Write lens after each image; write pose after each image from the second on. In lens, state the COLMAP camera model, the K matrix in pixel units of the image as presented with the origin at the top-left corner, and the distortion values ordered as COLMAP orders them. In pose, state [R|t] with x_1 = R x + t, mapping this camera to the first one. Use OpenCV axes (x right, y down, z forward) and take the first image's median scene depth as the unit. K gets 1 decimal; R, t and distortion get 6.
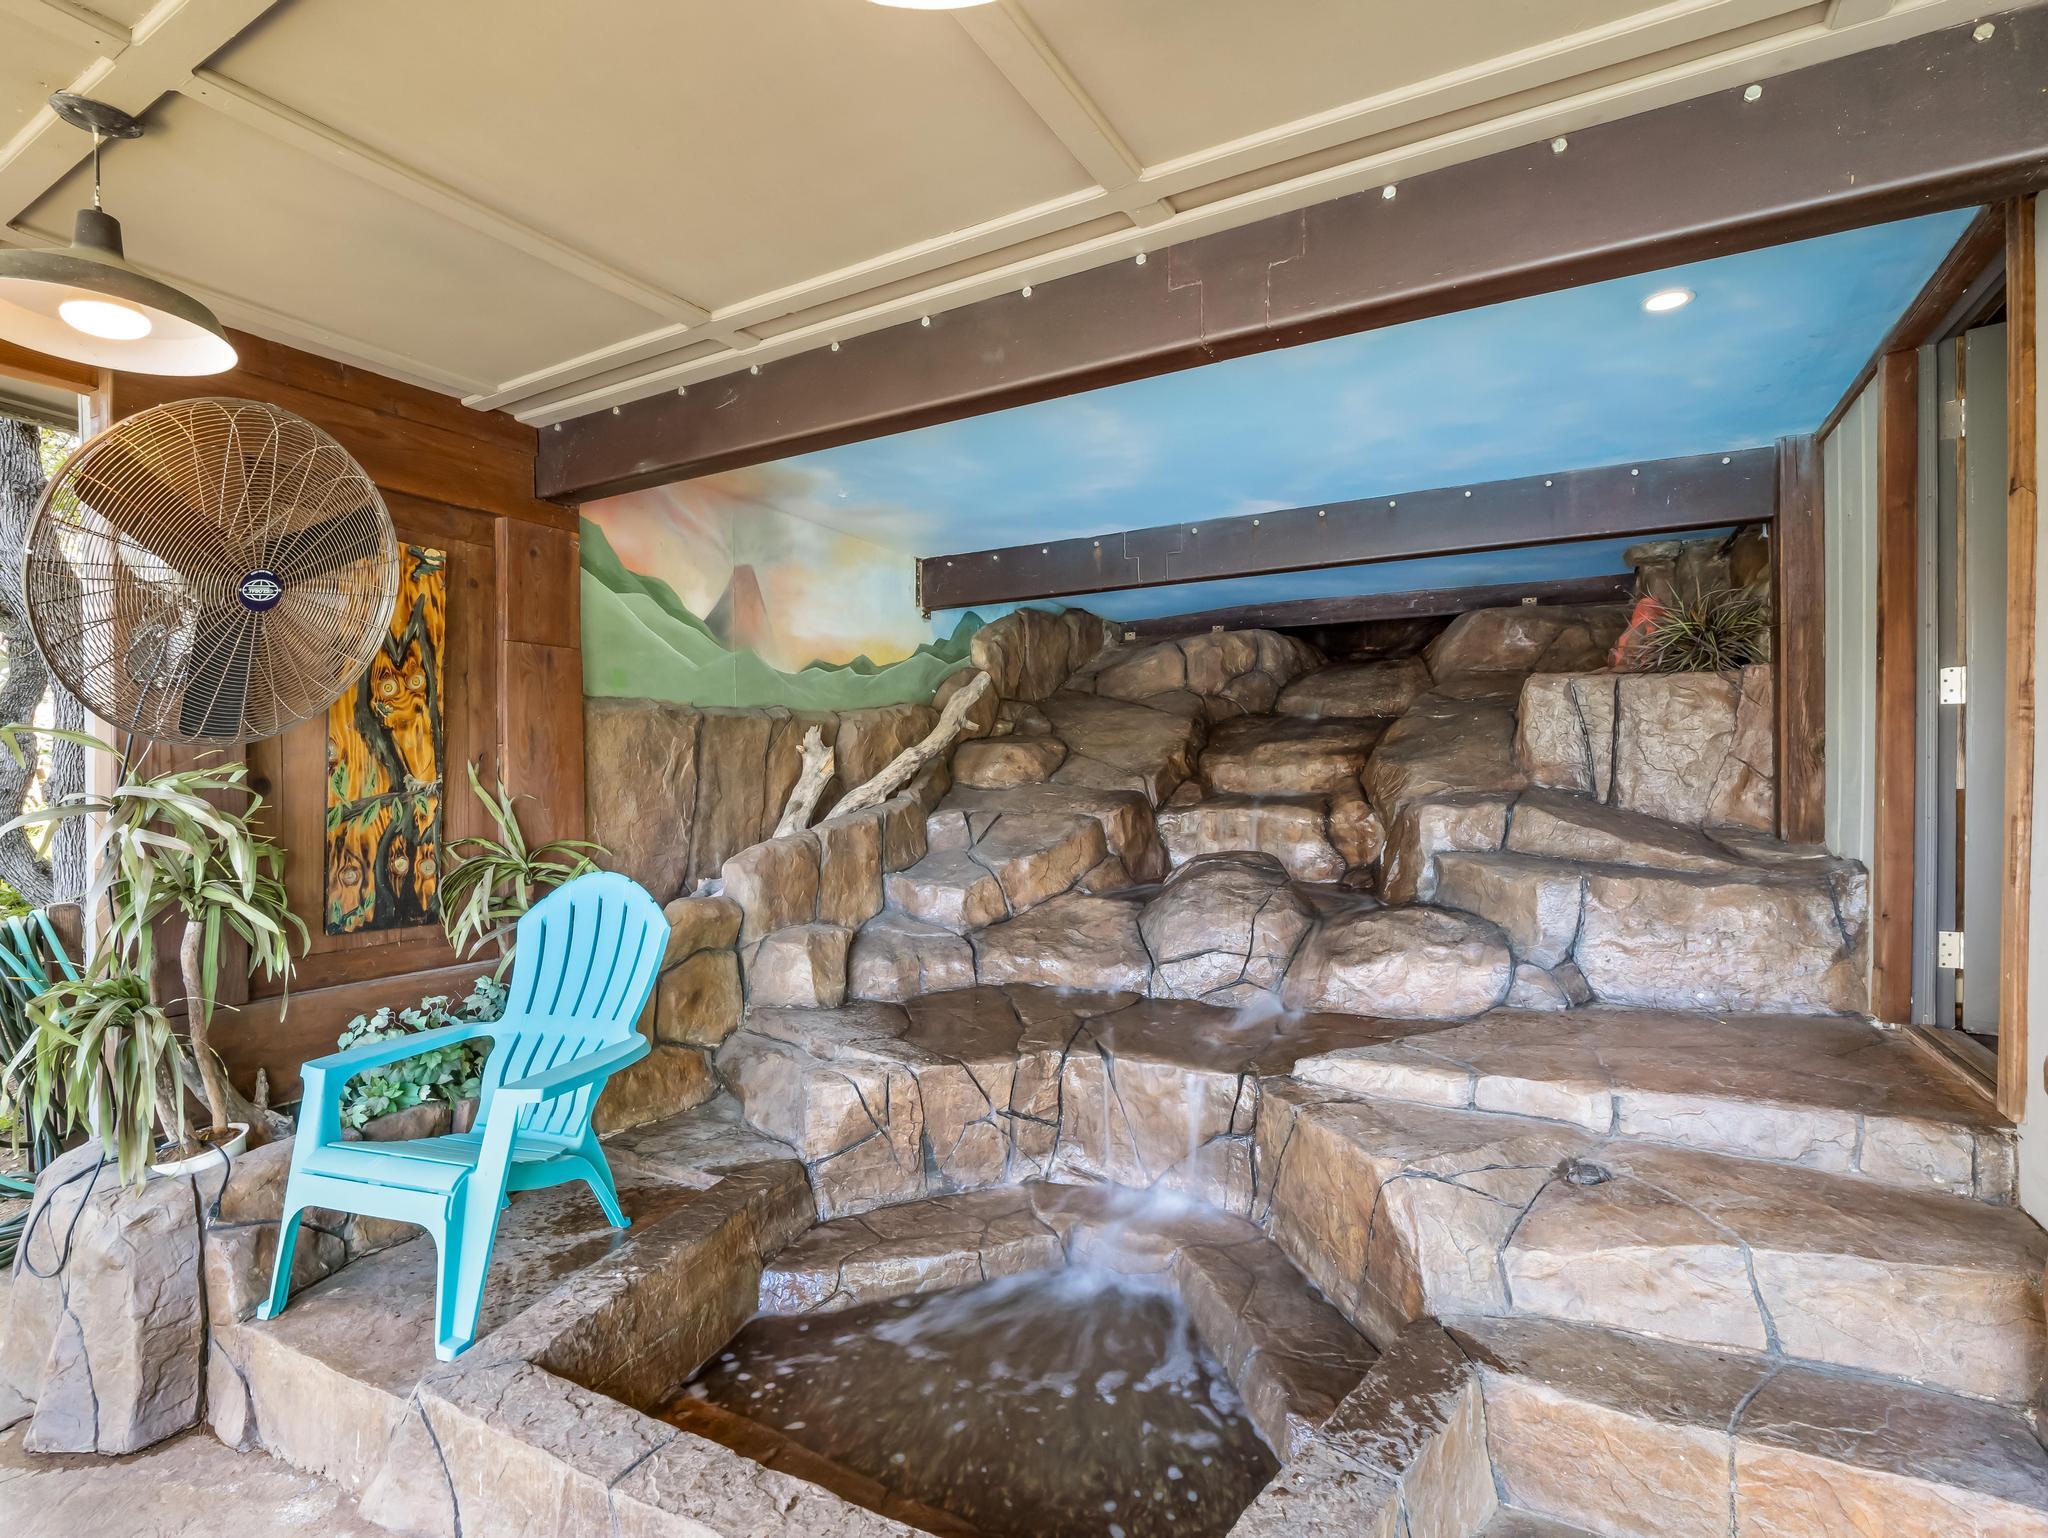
lens RADIAL K [[1017.2, 0, 1018.9], [0, 1017.2, 806.1], [0, 0, 1]] dist [0.001237, -0.013049]
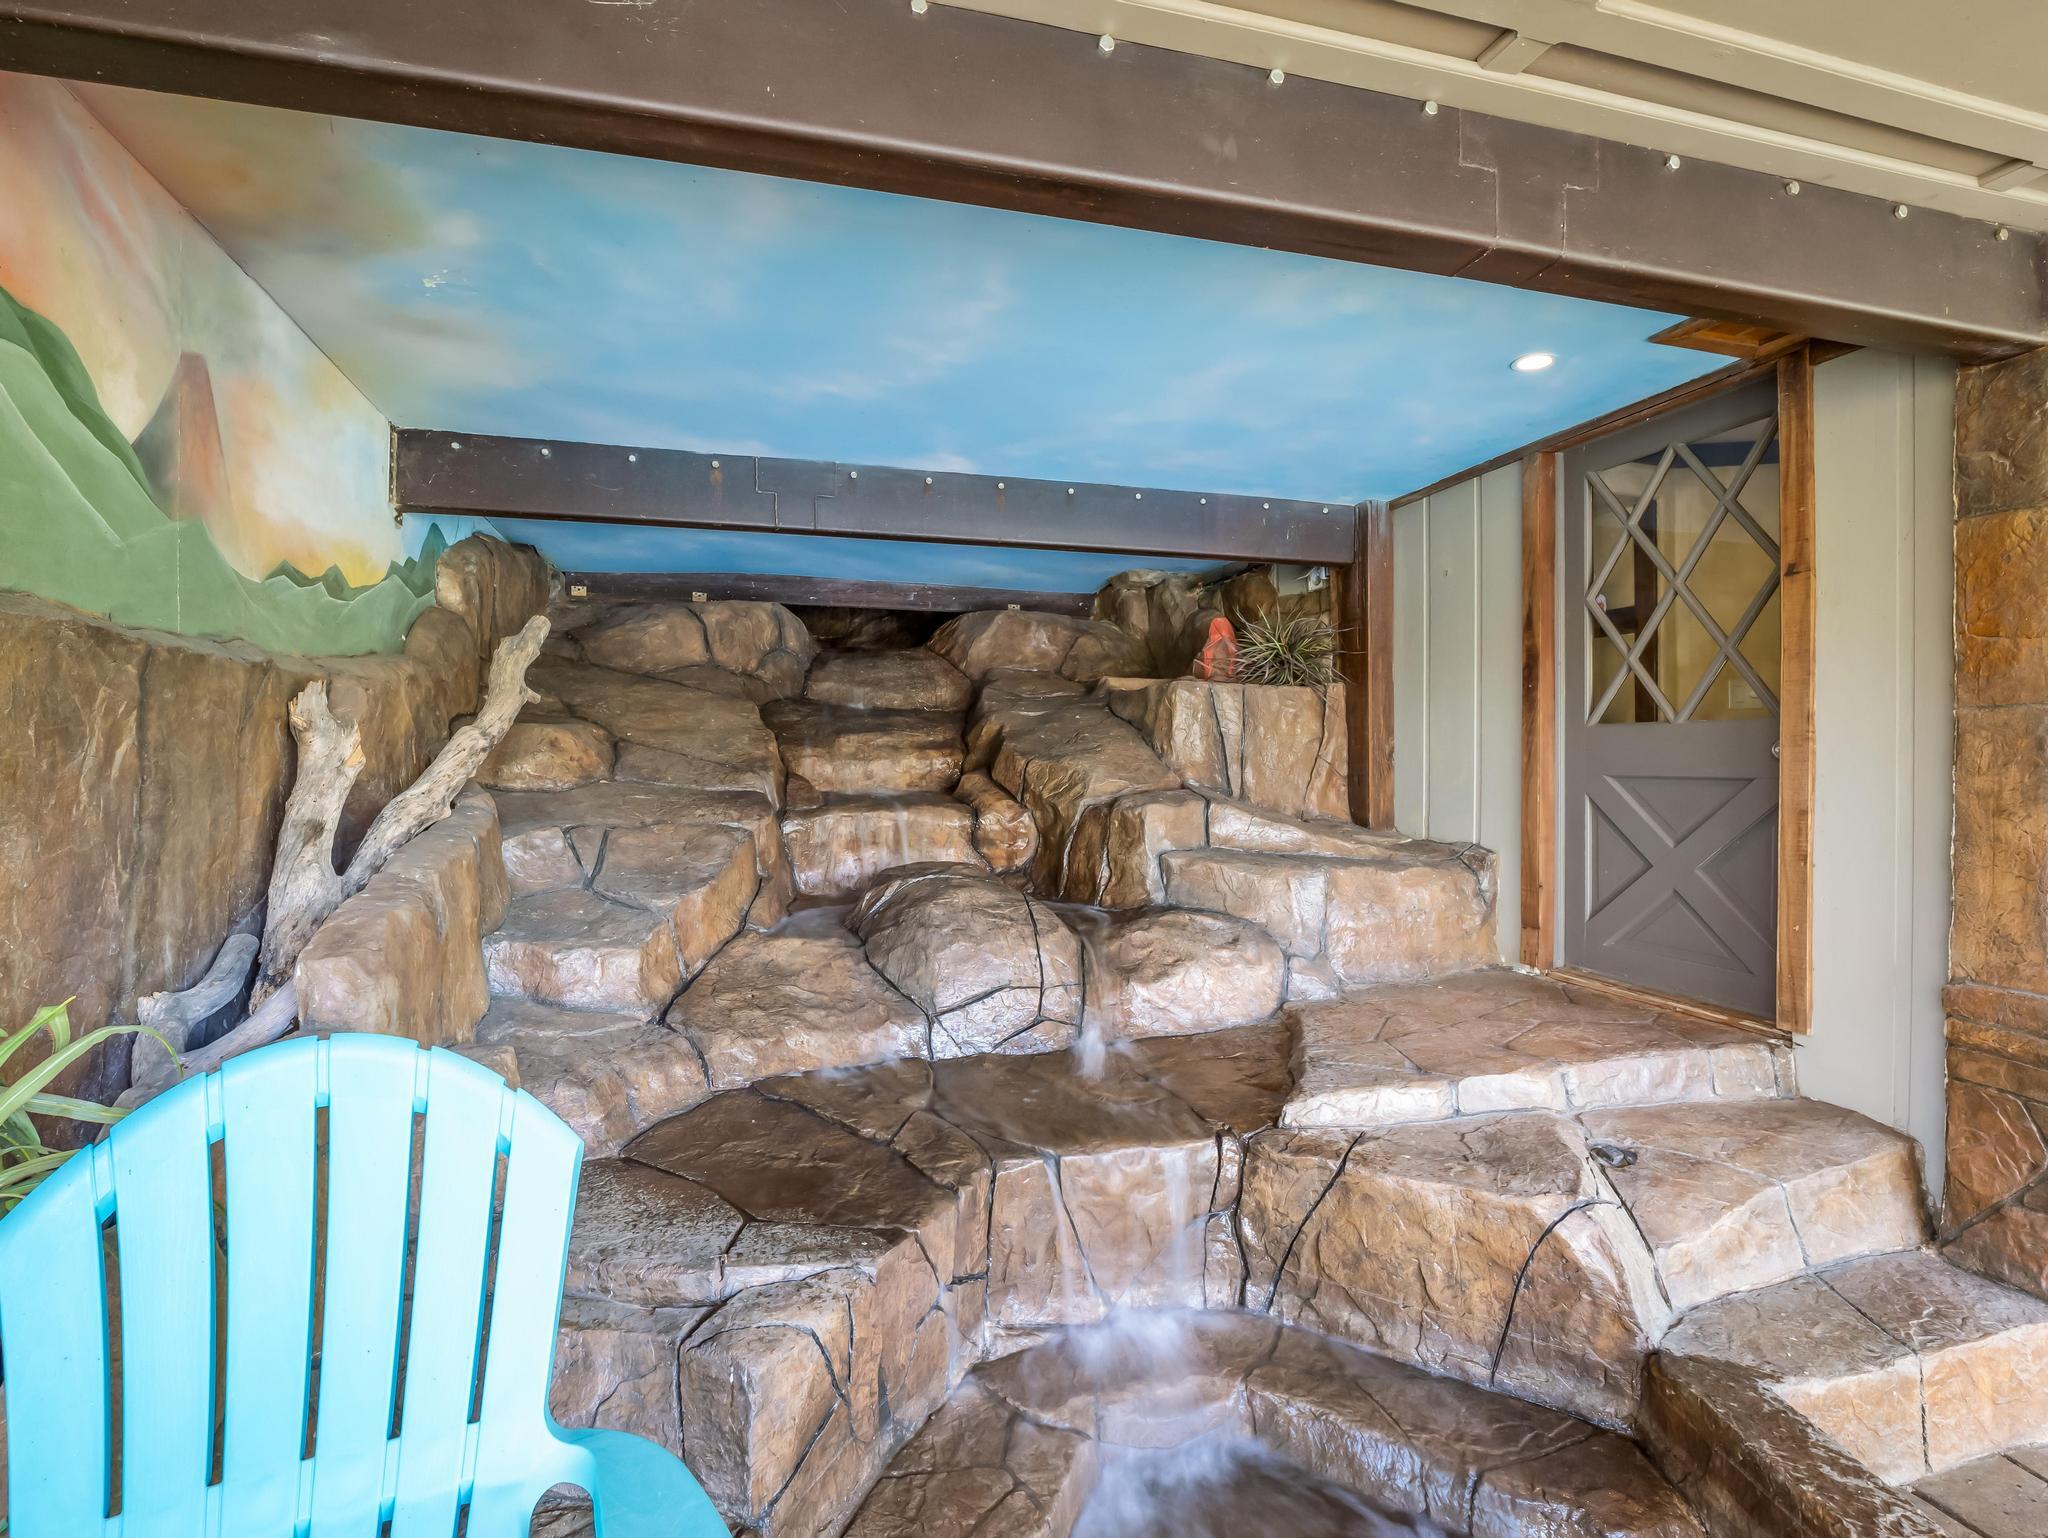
lens RADIAL K [[995.6, 0, 1014.0], [0, 995.6, 771.8], [0, 0, 1]] dist [-0.002307, -0.009683]
pose [[0.703432, 0.001969, 0.710760, -0.353666], [0.014557, 0.999746, -0.017177, -0.017282], [-0.710614, 0.022430, 0.703225, 0.400600]]
